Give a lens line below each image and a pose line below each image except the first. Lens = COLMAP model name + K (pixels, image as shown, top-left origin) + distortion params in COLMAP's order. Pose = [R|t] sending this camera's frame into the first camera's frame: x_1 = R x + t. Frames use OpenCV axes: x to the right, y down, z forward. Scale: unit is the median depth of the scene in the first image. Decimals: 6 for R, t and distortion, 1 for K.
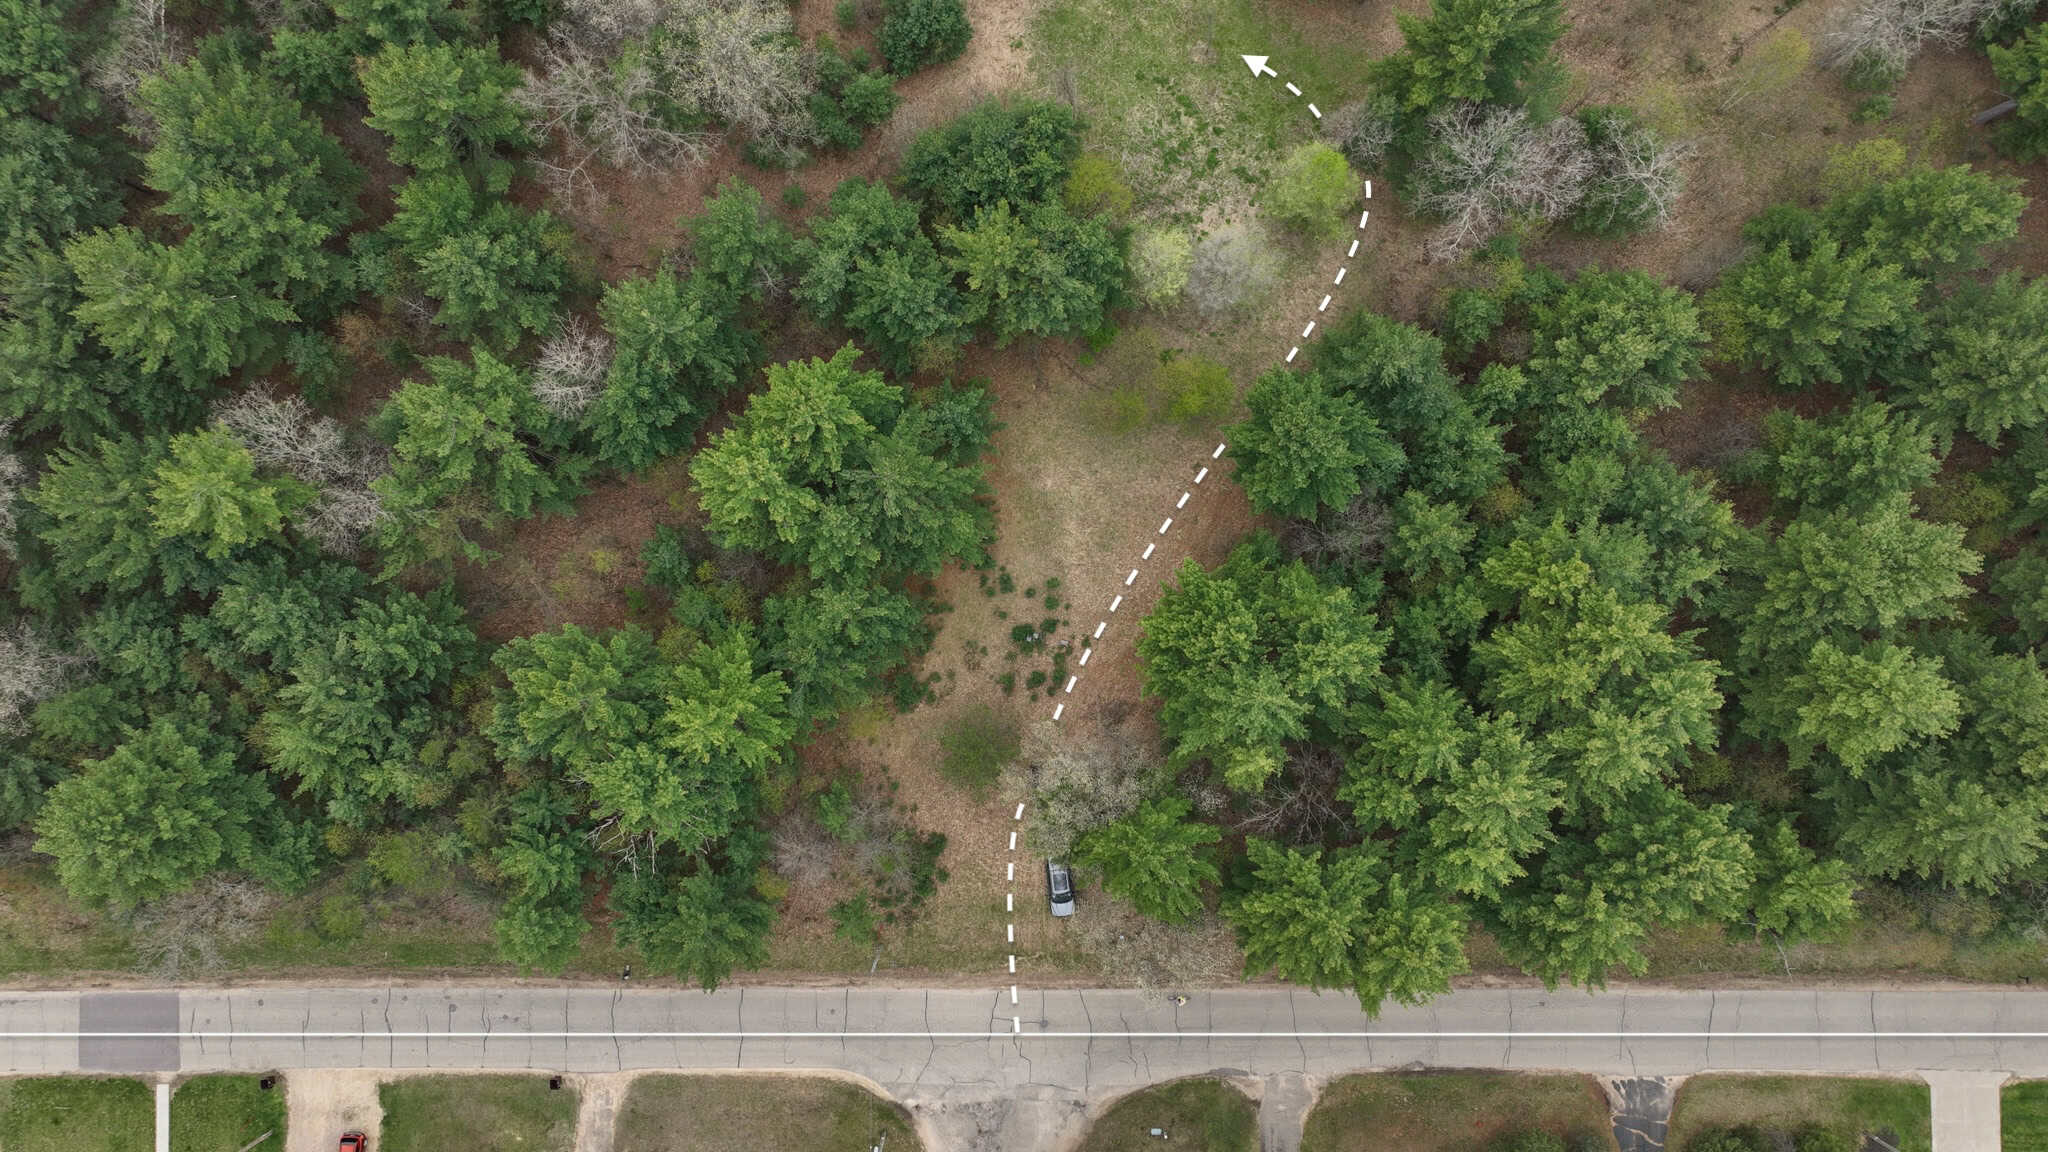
lens RADIAL K [[1430.3, 0, 1027.8], [0, 1430.3, 575.2], [0, 0, 1]] dist [0.004218, 0.014246]
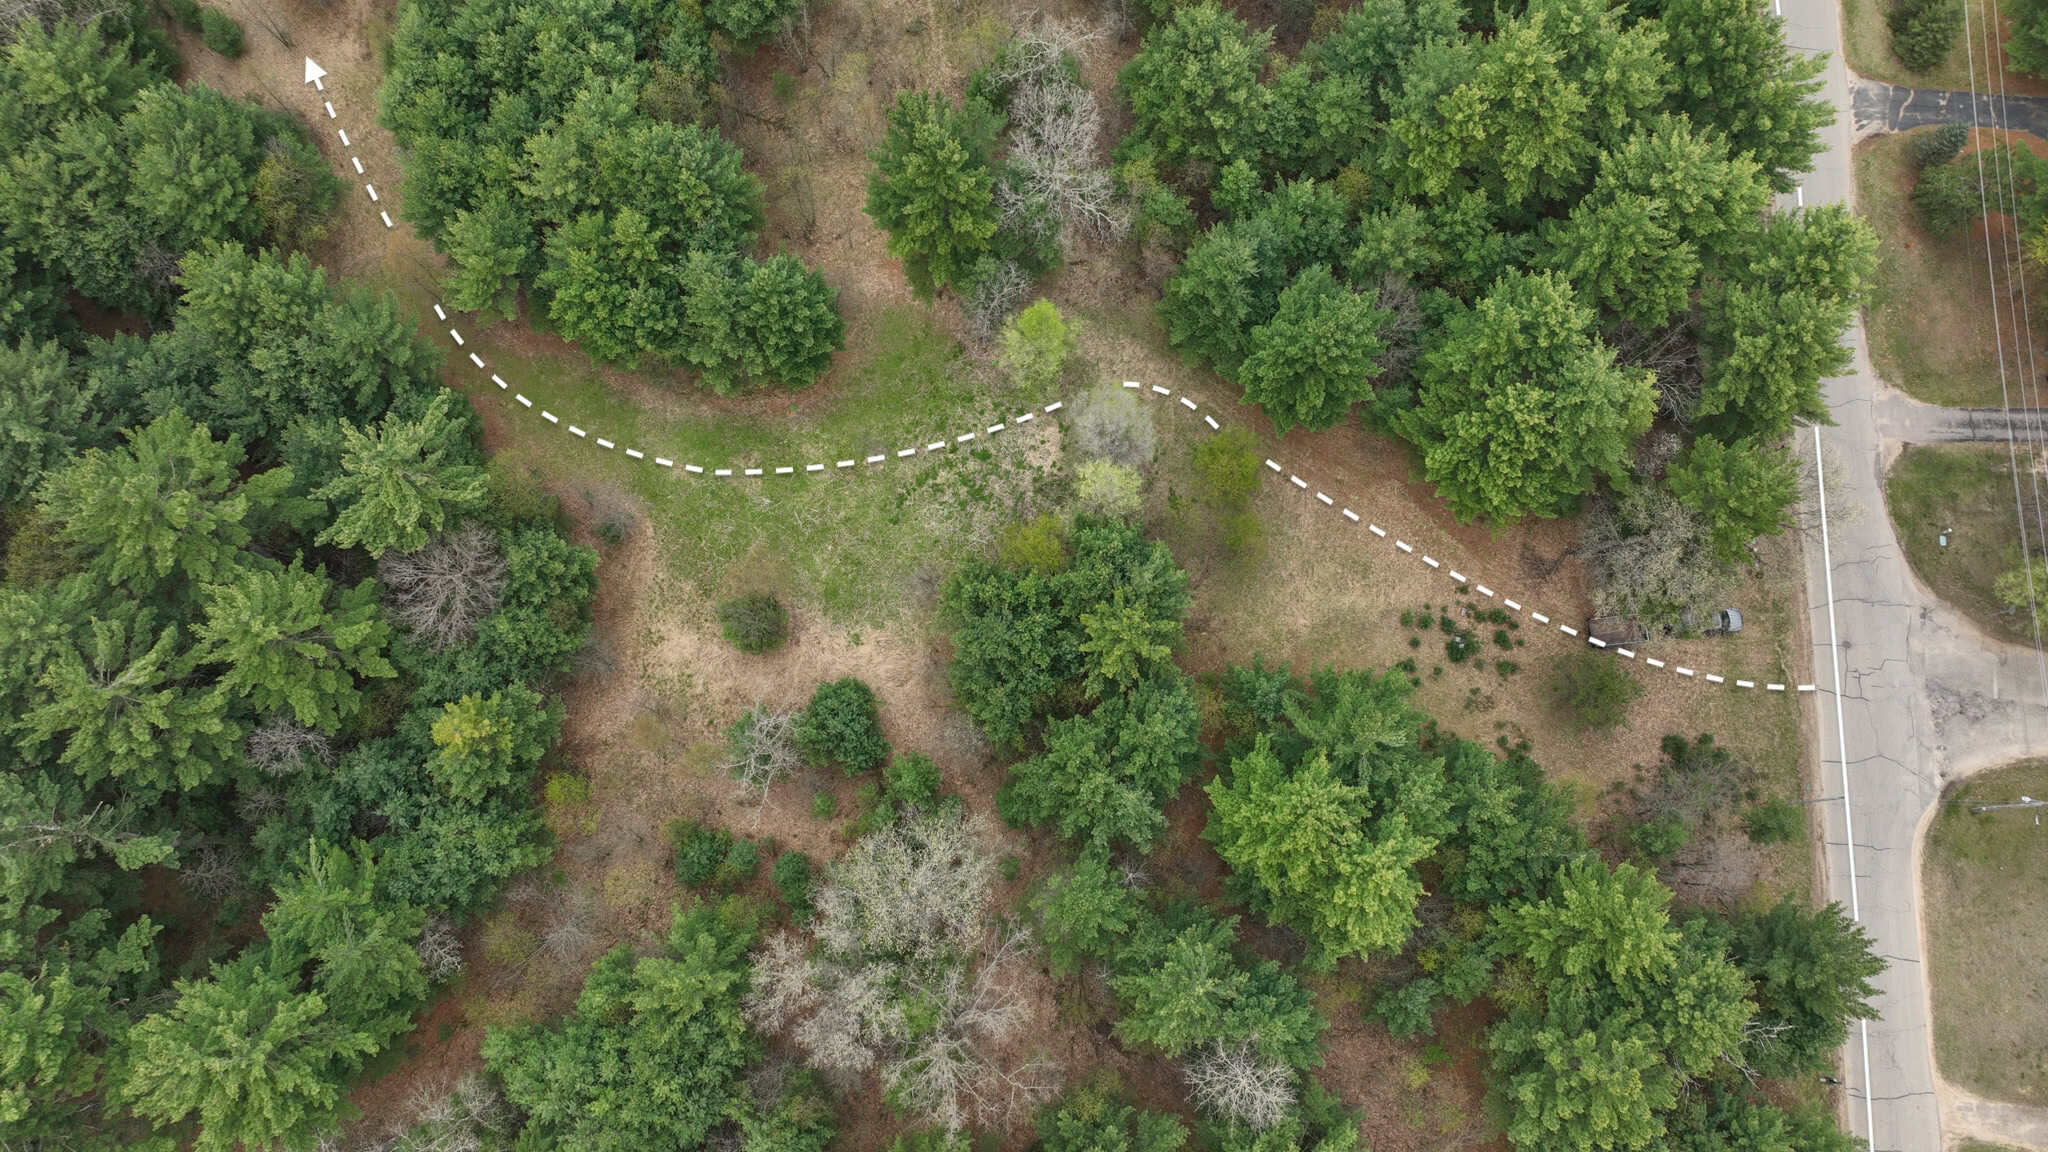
lens RADIAL K [[1430.3, 0, 1027.0], [0, 1430.3, 582.4], [0, 0, 1]] dist [0.004218, 0.014246]
pose [[0.036314, -0.977044, 0.209918, -0.177353], [0.999081, 0.040283, 0.014659, -0.276227], [-0.022779, 0.209193, 0.977609, 0.021382]]
